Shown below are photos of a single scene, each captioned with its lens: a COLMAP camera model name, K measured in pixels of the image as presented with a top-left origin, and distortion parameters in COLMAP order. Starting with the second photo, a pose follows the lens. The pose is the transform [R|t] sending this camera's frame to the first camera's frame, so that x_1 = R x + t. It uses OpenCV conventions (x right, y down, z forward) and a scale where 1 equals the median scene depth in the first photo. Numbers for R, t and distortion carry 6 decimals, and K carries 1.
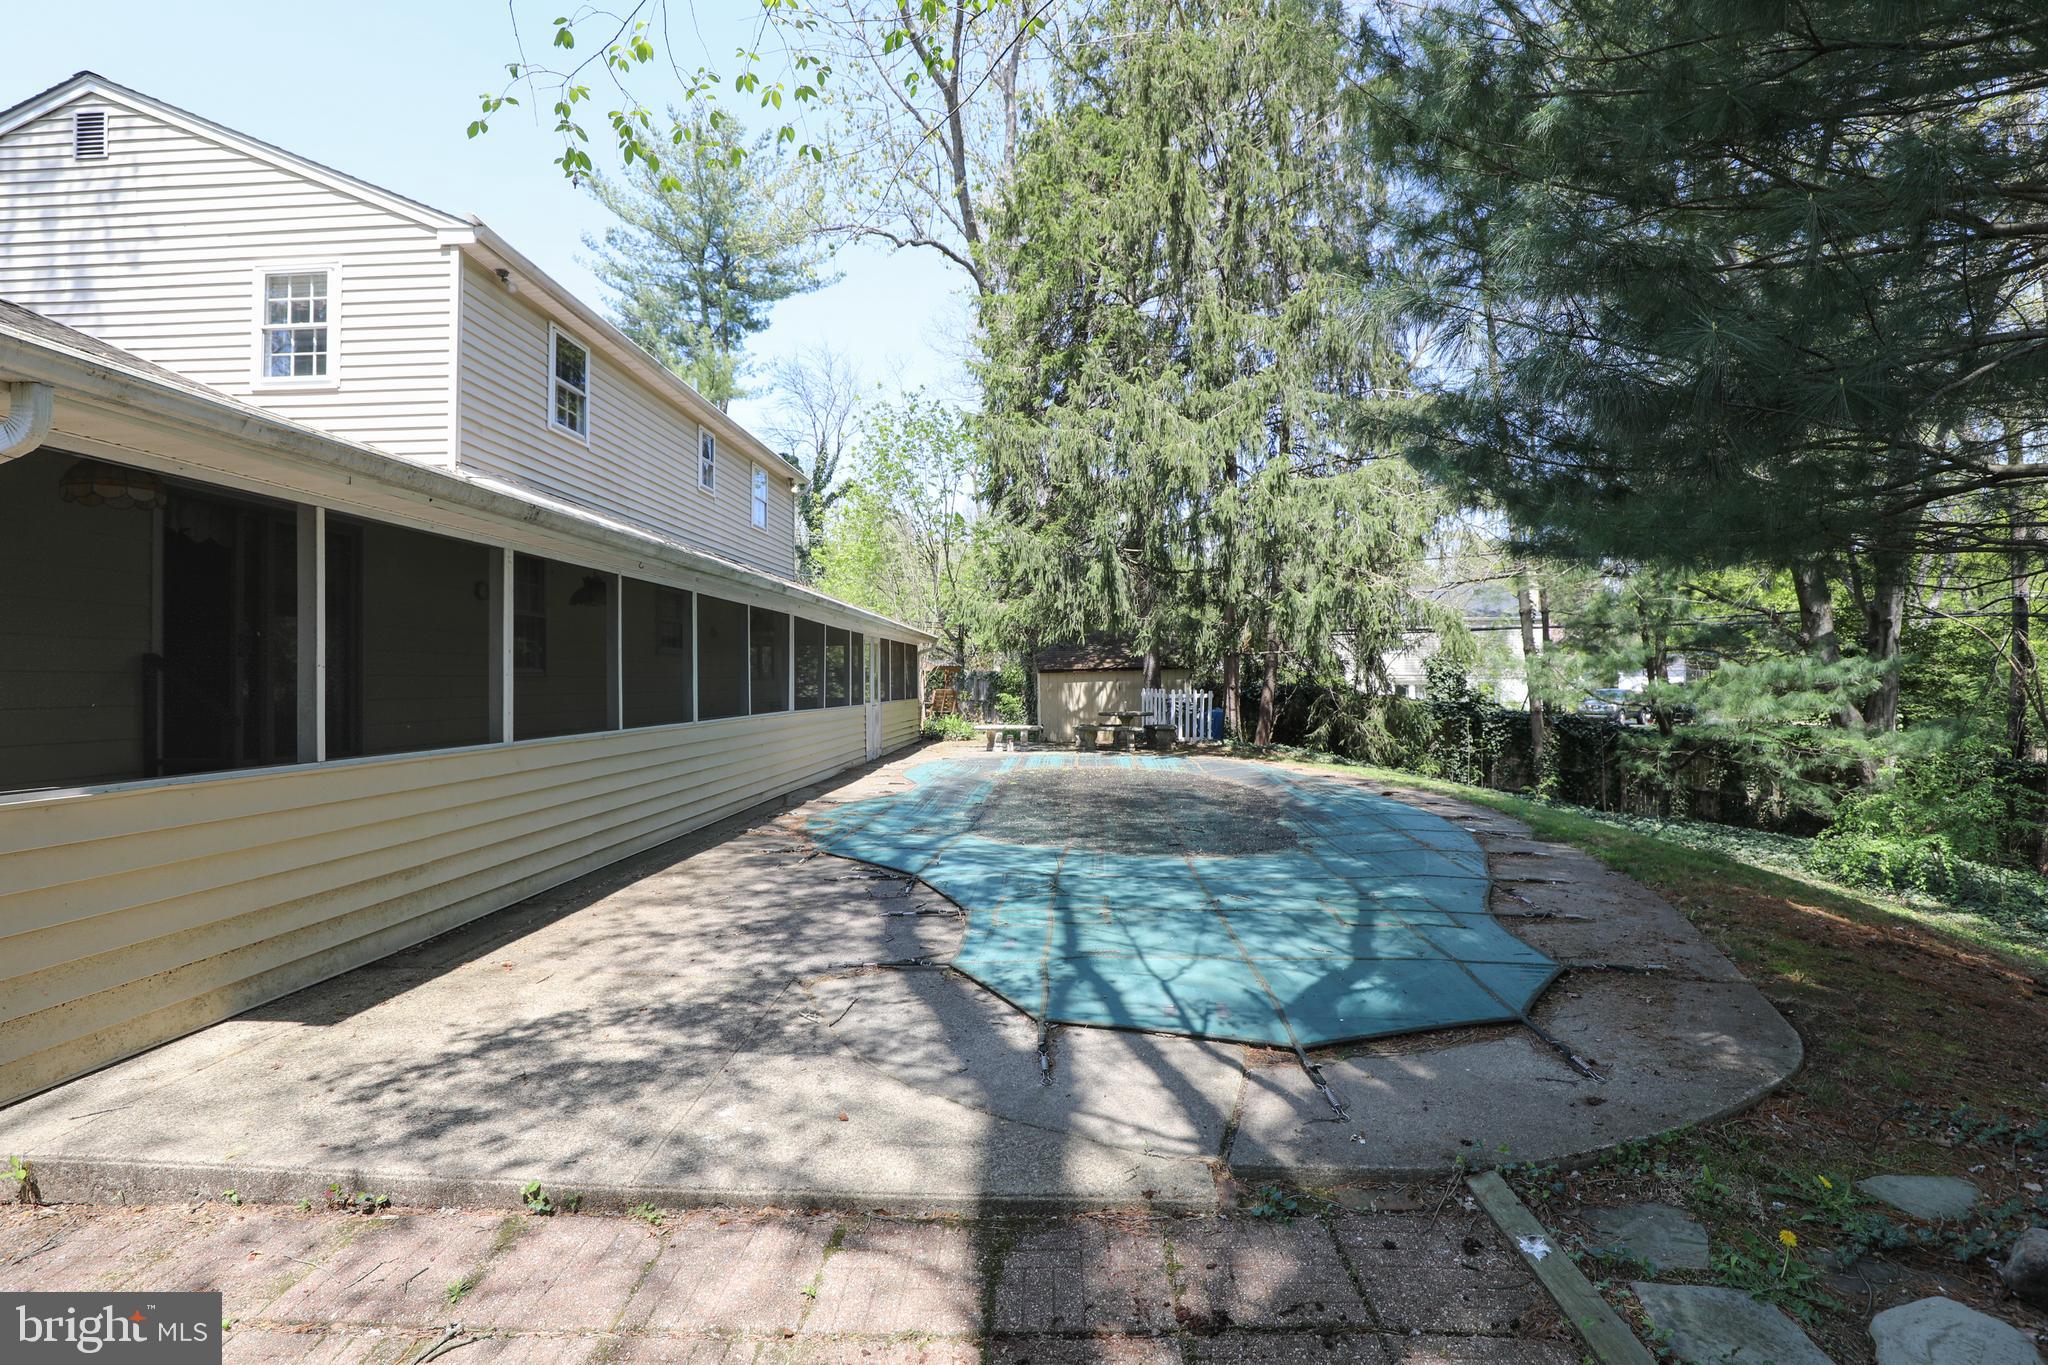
lens RADIAL K [[935.6, 0, 1031.4], [0, 935.6, 670.6], [0, 0, 1]] dist [-0.034478, 0.006591]
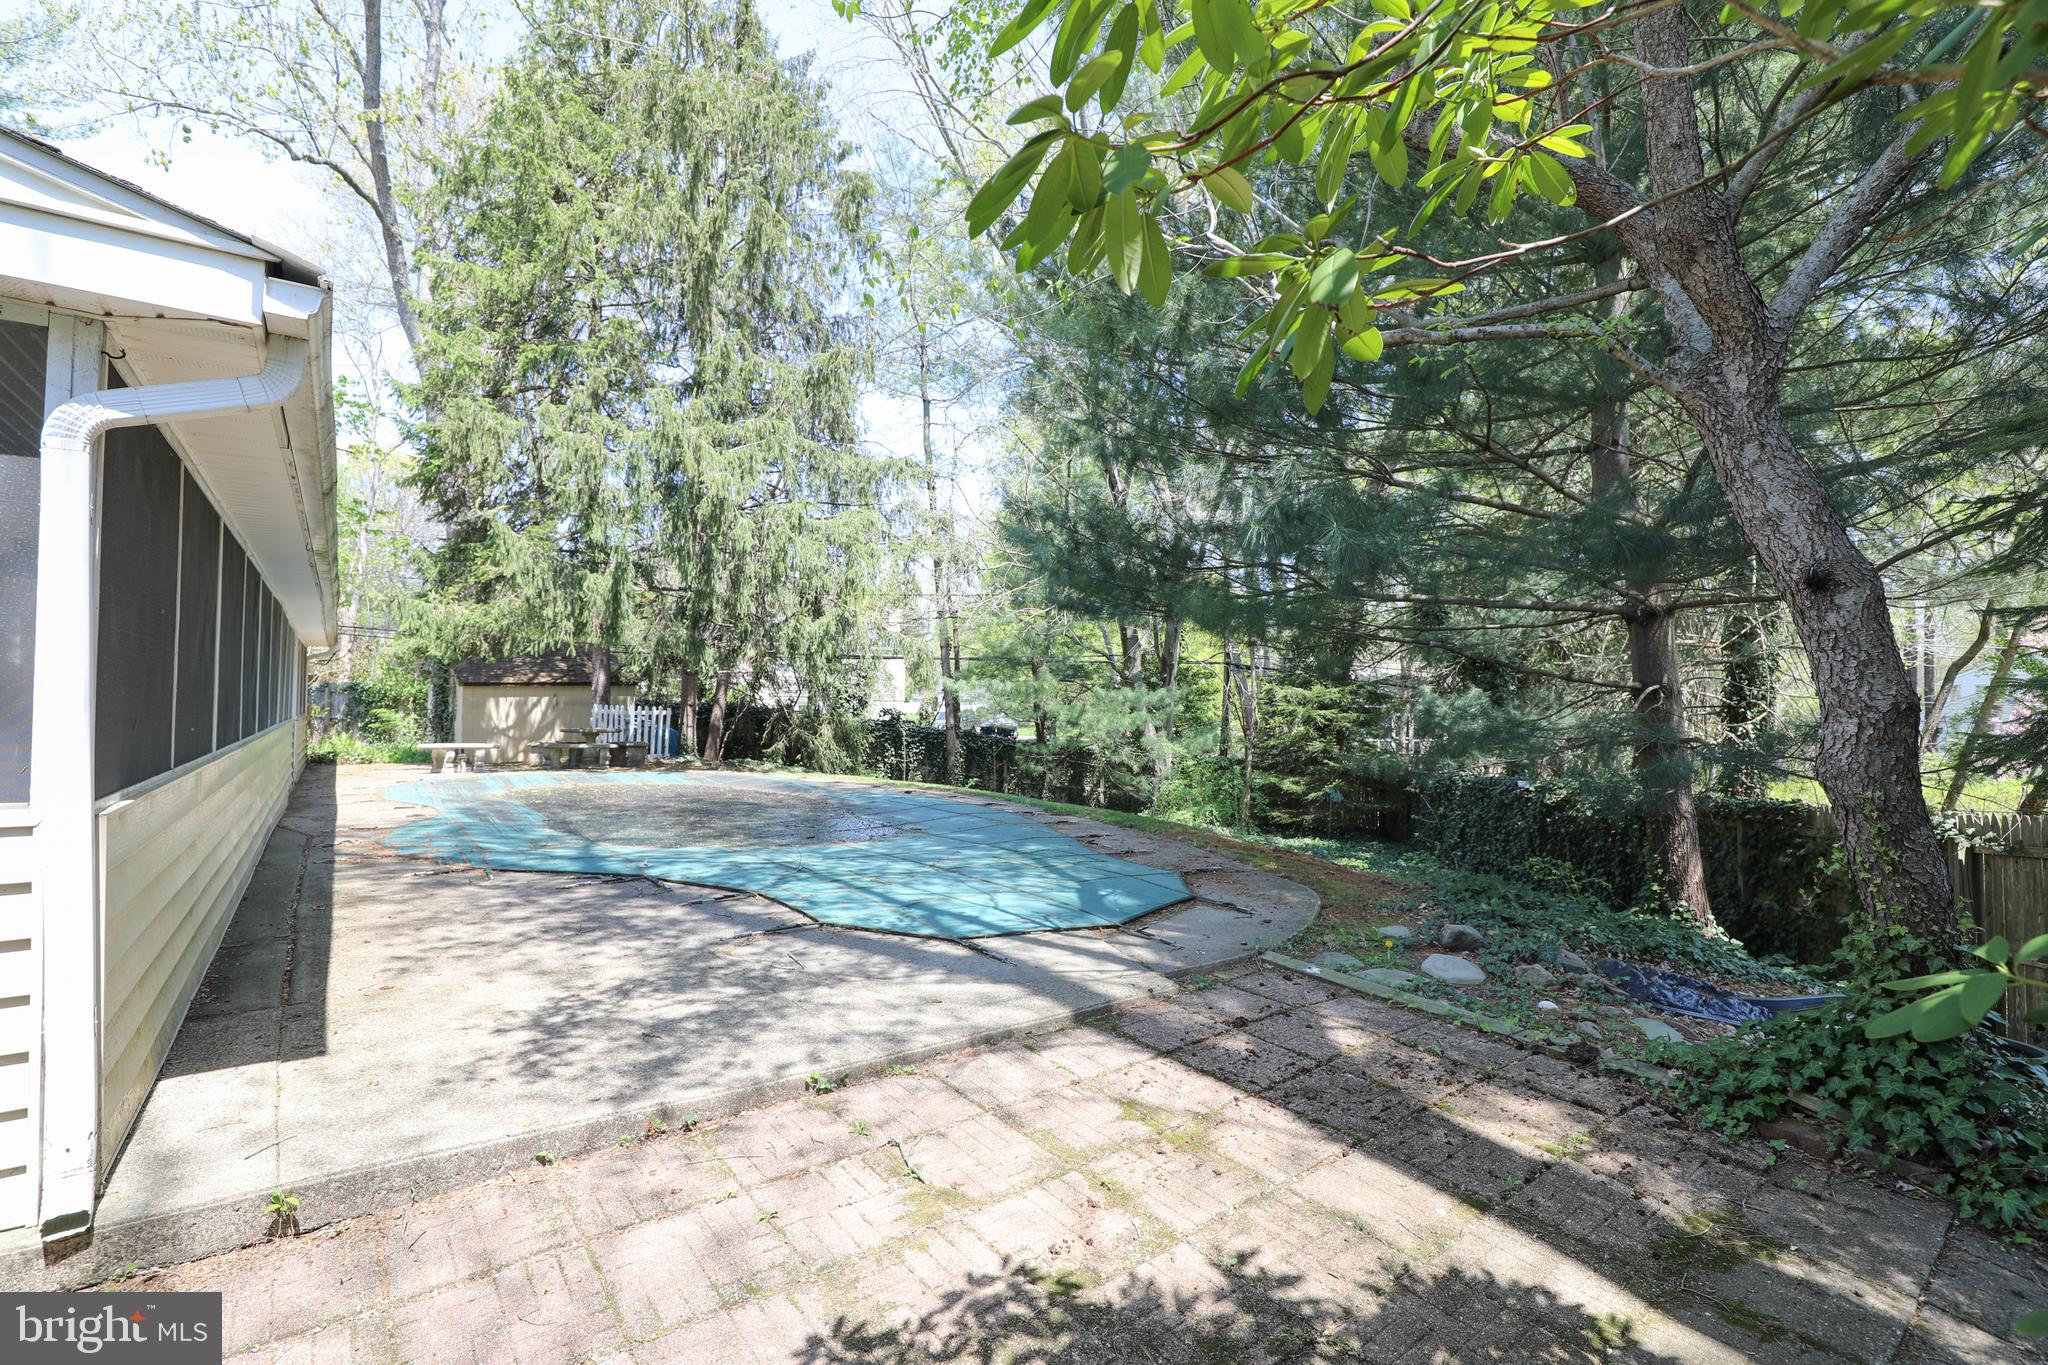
lens RADIAL K [[935.6, 0, 1031.4], [0, 935.6, 670.6], [0, 0, 1]] dist [-0.034478, 0.006591]
pose [[0.774591, 0.034912, 0.631499, -0.306216], [-0.020174, 0.999331, -0.030502, 0.009404], [-0.632141, 0.010886, 0.774777, -0.052216]]
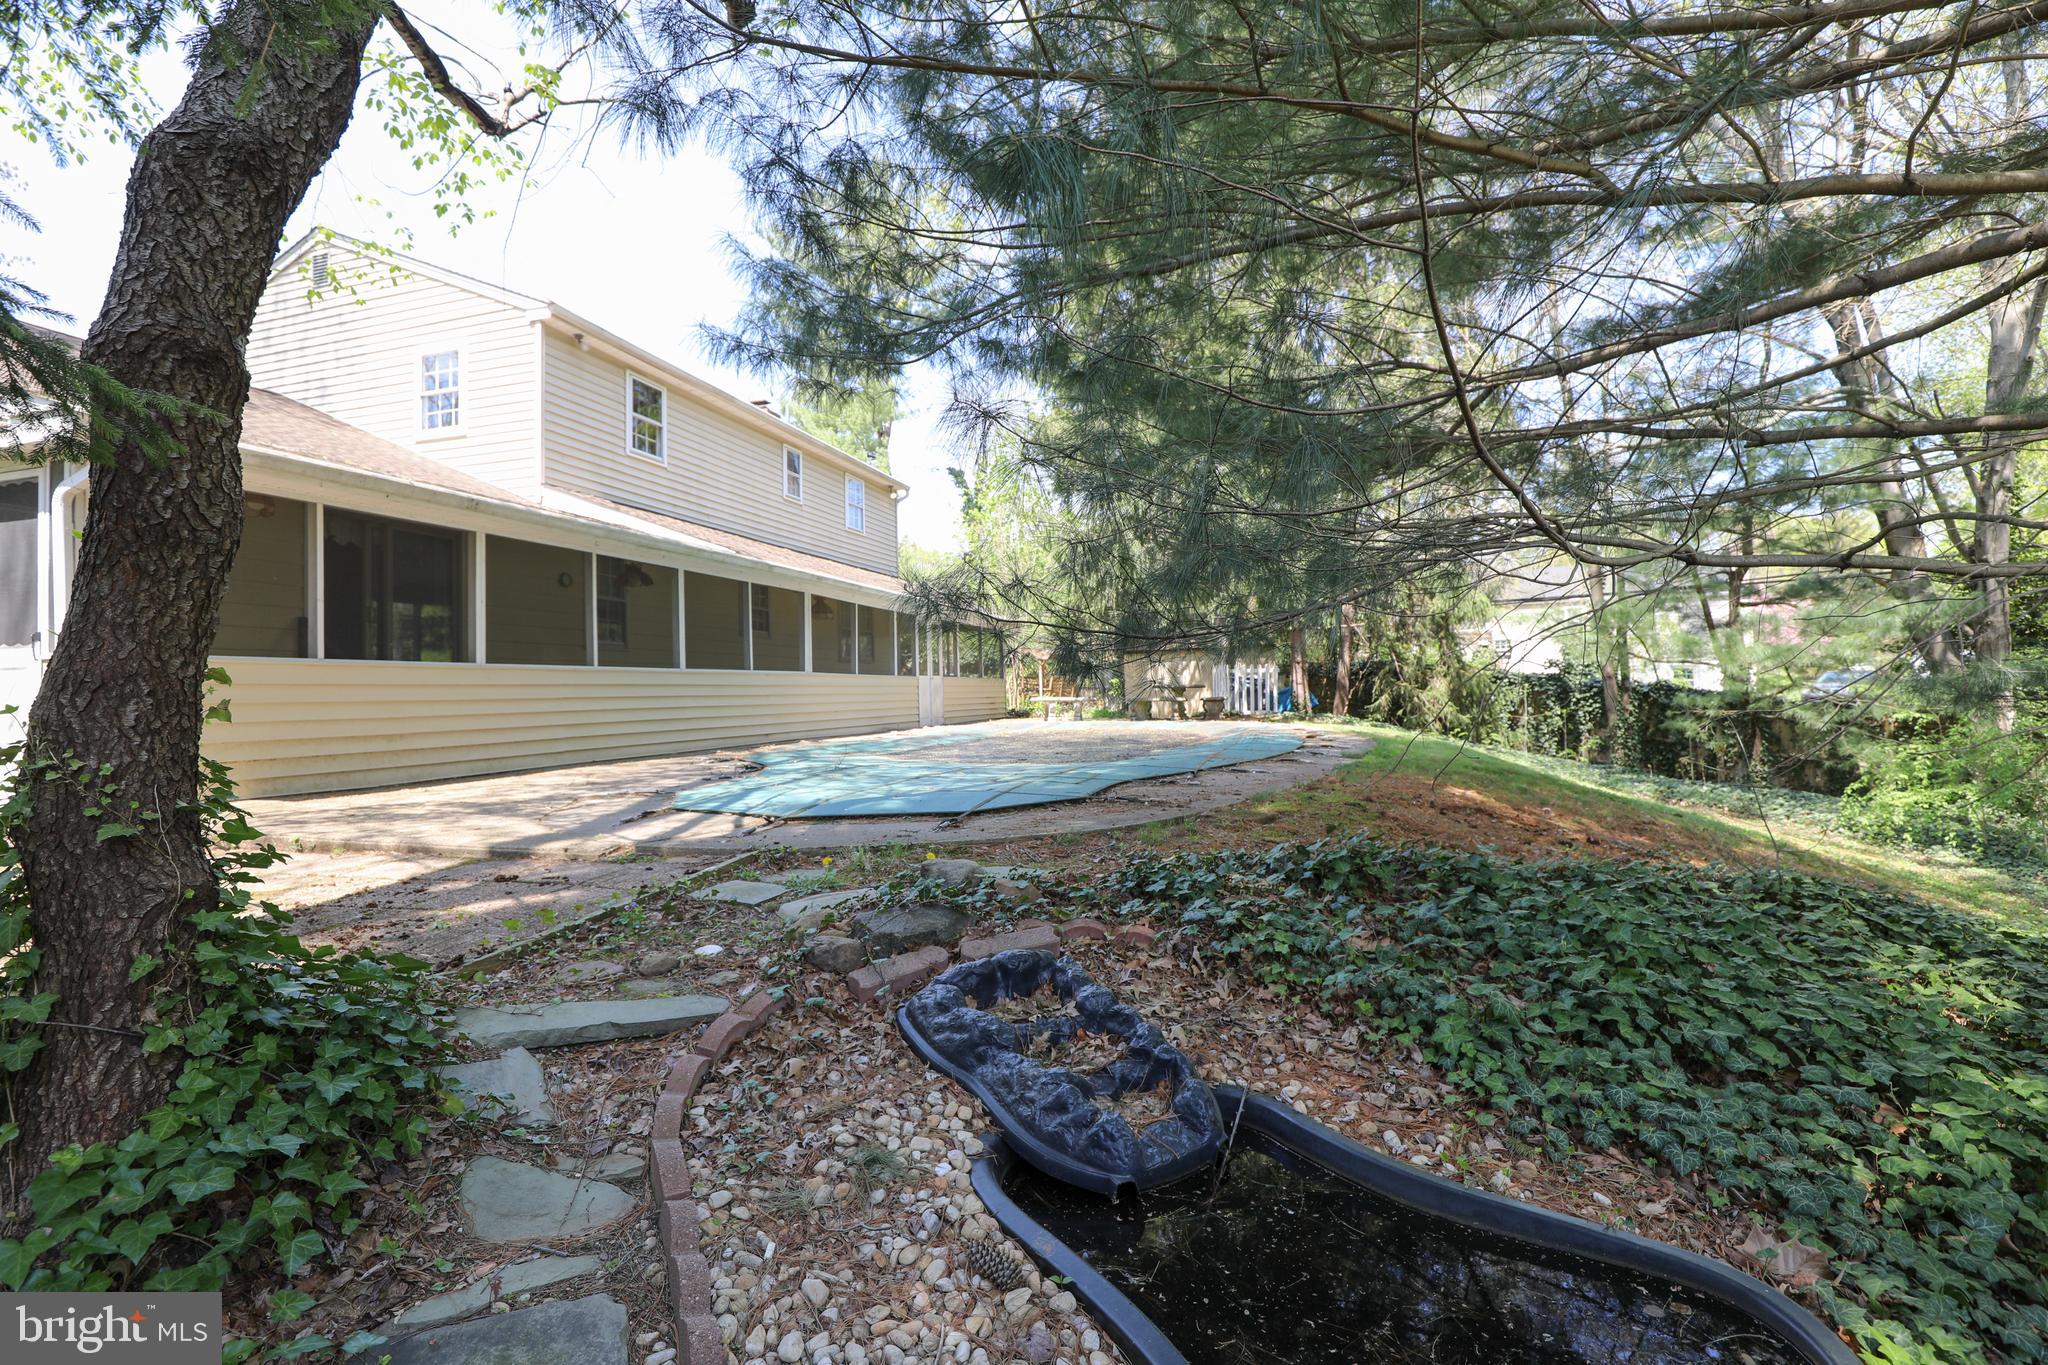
lens RADIAL K [[924.4, 0, 1030.4], [0, 924.4, 682.0], [0, 0, 1]] dist [-0.025854, 0.000121]
pose [[0.972455, -0.017379, -0.232442, 0.358133], [0.018763, 0.999817, 0.003743, 0.067775], [0.232334, -0.008001, 0.972603, -0.122096]]
